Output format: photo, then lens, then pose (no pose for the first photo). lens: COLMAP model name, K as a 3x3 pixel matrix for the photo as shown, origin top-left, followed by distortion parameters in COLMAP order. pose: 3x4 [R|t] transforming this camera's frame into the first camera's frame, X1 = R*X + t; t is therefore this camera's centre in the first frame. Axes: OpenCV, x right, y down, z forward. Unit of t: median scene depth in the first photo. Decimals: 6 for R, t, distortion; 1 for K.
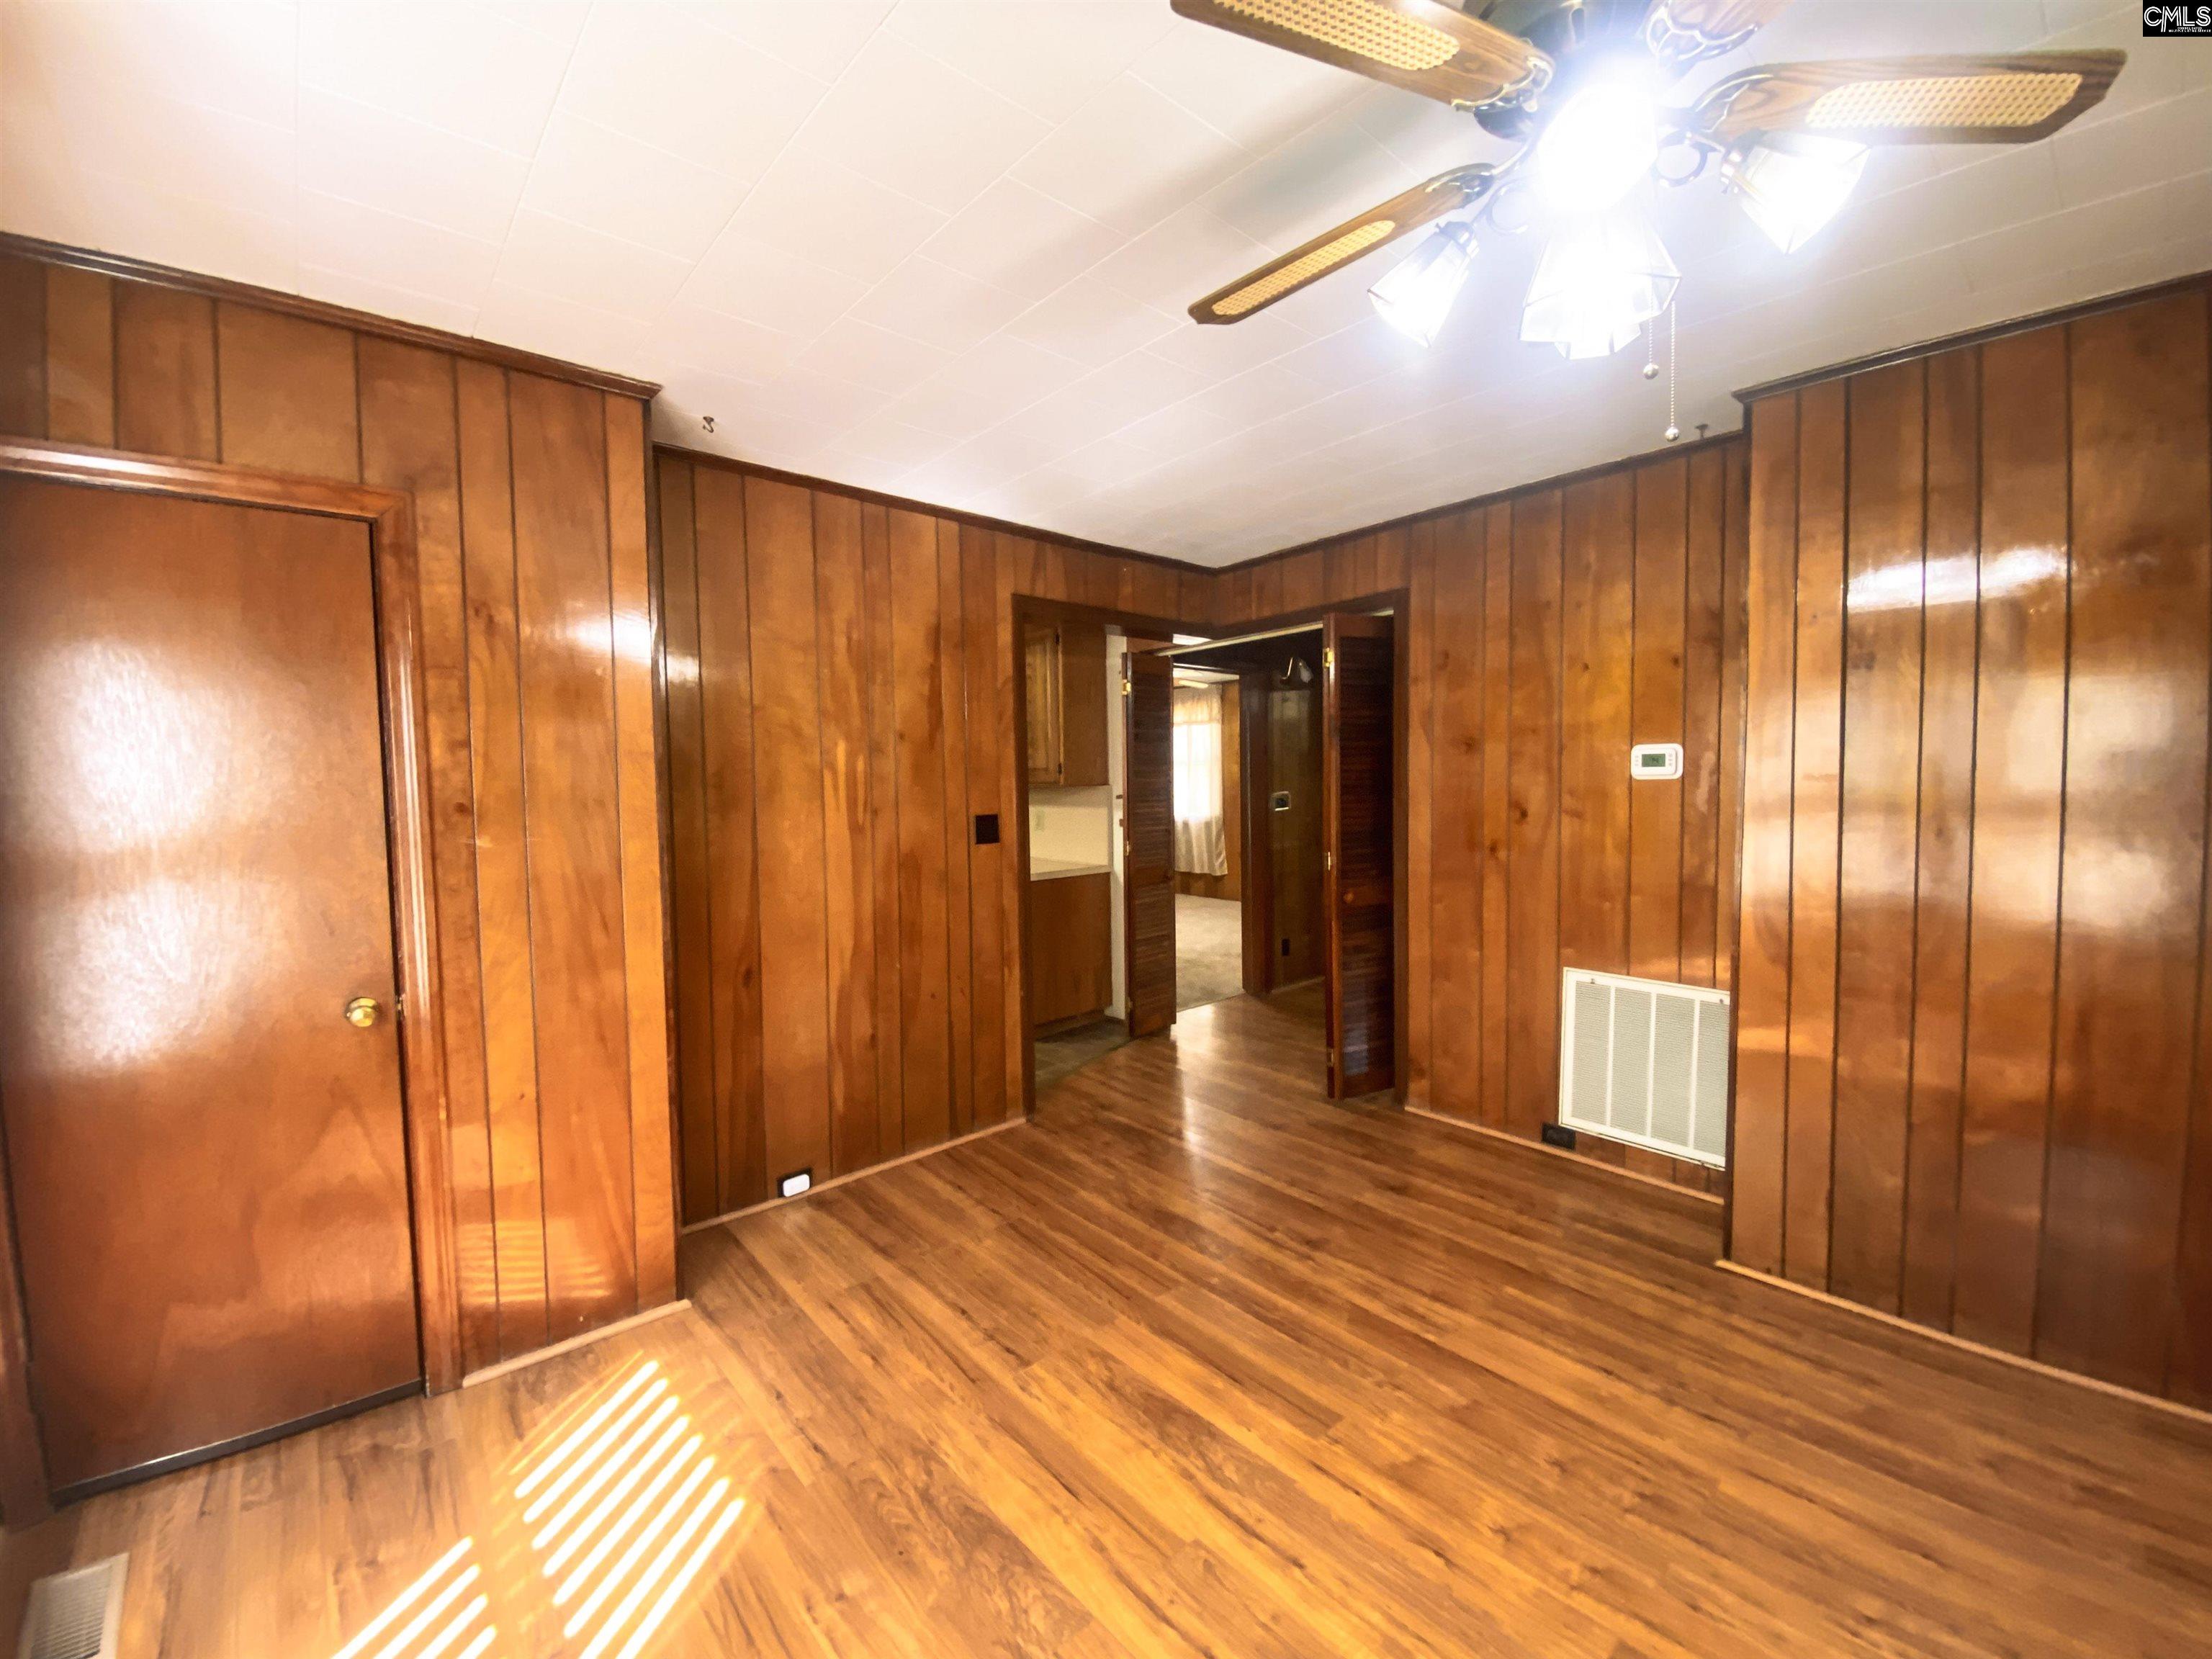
lens RADIAL K [[895.3, 0, 1110.9], [0, 895.3, 817.6], [0, 0, 1]] dist [-0.003375, -0.001203]
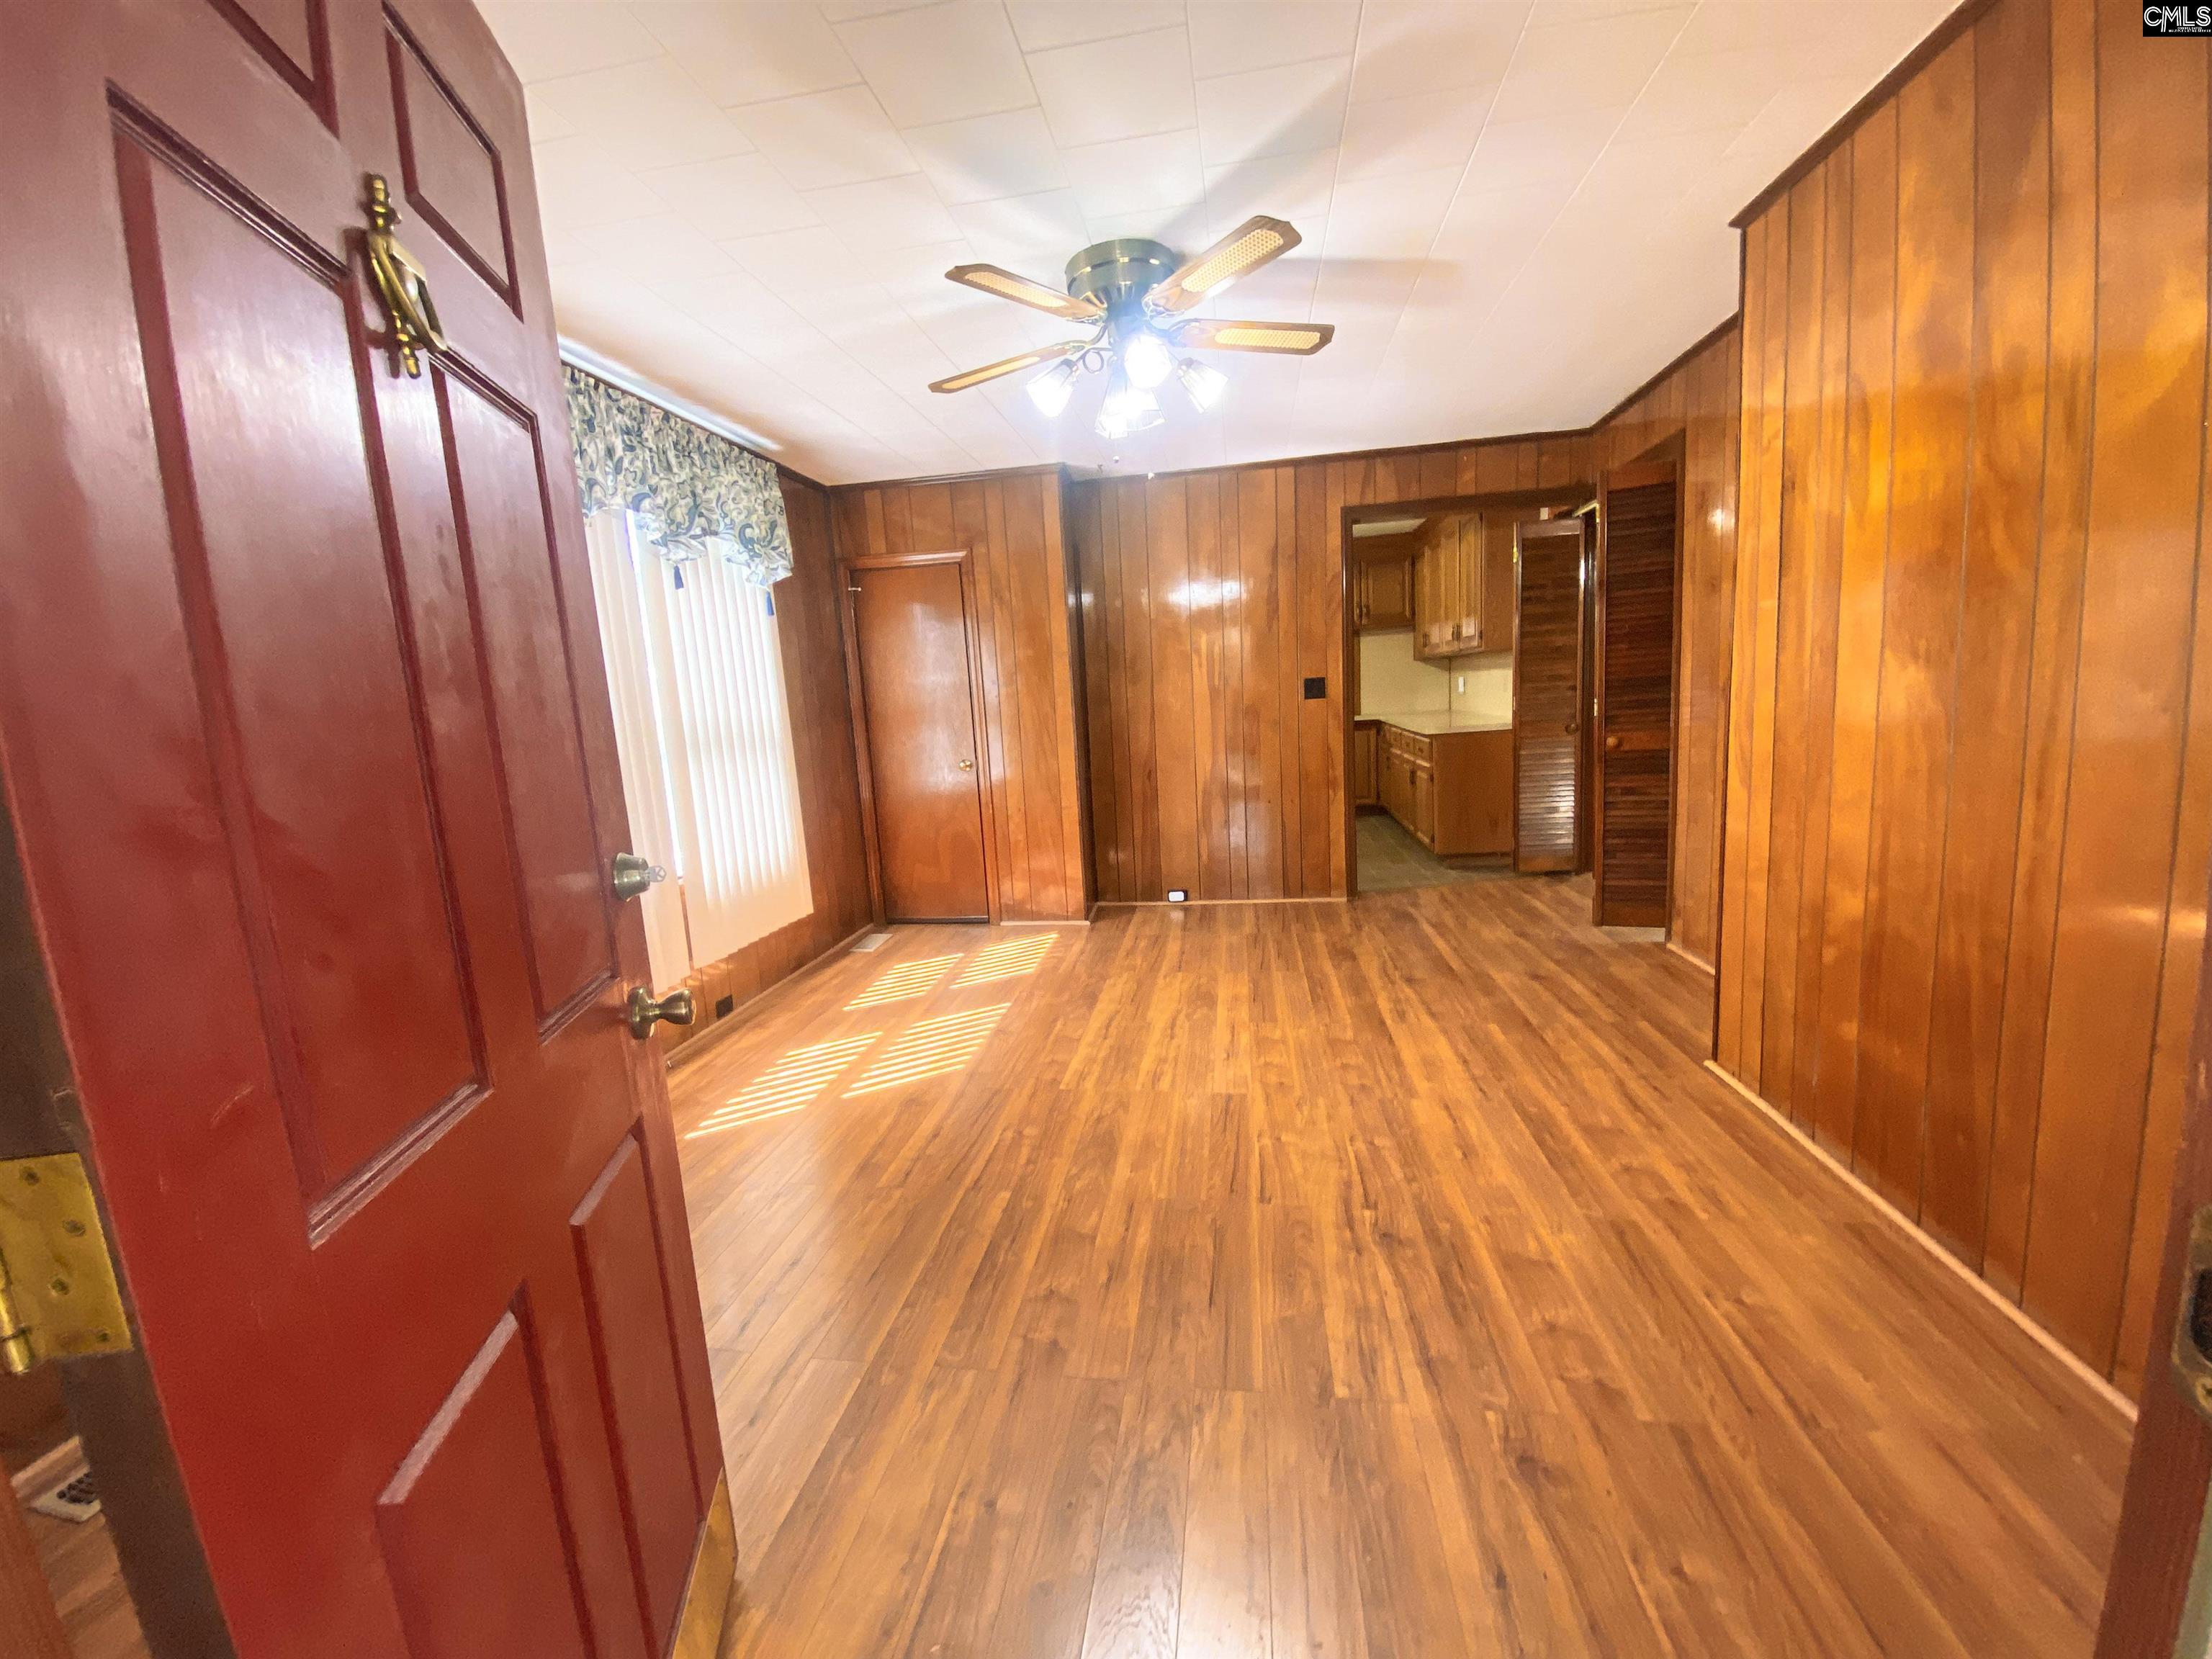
lens RADIAL K [[895.3, 0, 1091.7], [0, 895.3, 836.5], [0, 0, 1]] dist [-0.003375, -0.001203]
pose [[0.636056, 0.094285, -0.765861, 0.944428], [0.024660, 0.989516, 0.142300, 0.044320], [0.771249, -0.109397, 0.627063, -0.227965]]
